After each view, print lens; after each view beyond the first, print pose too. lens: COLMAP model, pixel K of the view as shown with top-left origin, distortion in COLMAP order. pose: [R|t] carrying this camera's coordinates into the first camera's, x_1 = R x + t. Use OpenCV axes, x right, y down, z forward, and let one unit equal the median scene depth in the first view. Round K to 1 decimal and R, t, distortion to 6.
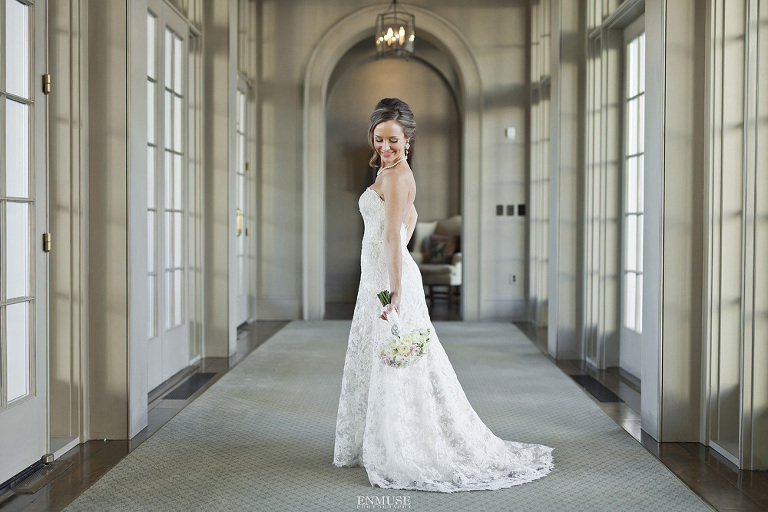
lens RADIAL K [[1116.5, 0, 384.0], [0, 1116.5, 256.0], [0, 0, 1]] dist [-0.016013, -0.021404]
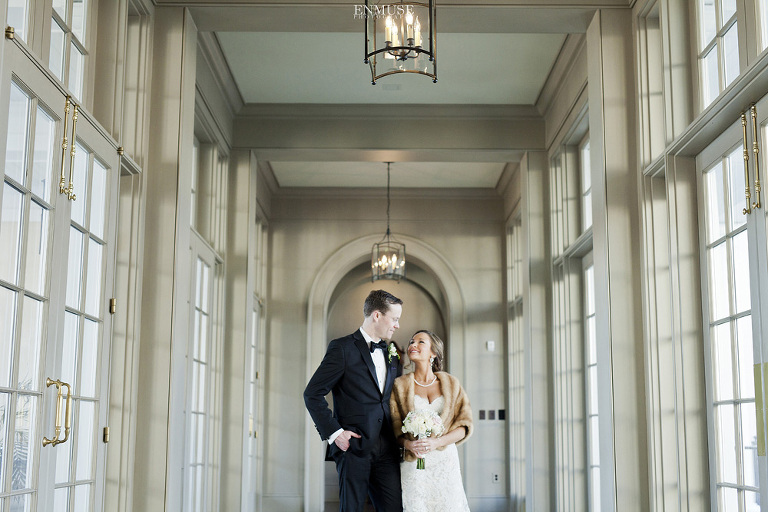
lens RADIAL K [[1065.8, 0, 384.0], [0, 1065.8, 256.0], [0, 0, 1]] dist [0.017355, 0.006451]
pose [[0.999963, -0.000002, 0.008624, -0.005121], [0.001667, 0.981186, -0.193057, 0.012546], [-0.008461, 0.193064, 0.981150, -0.105857]]
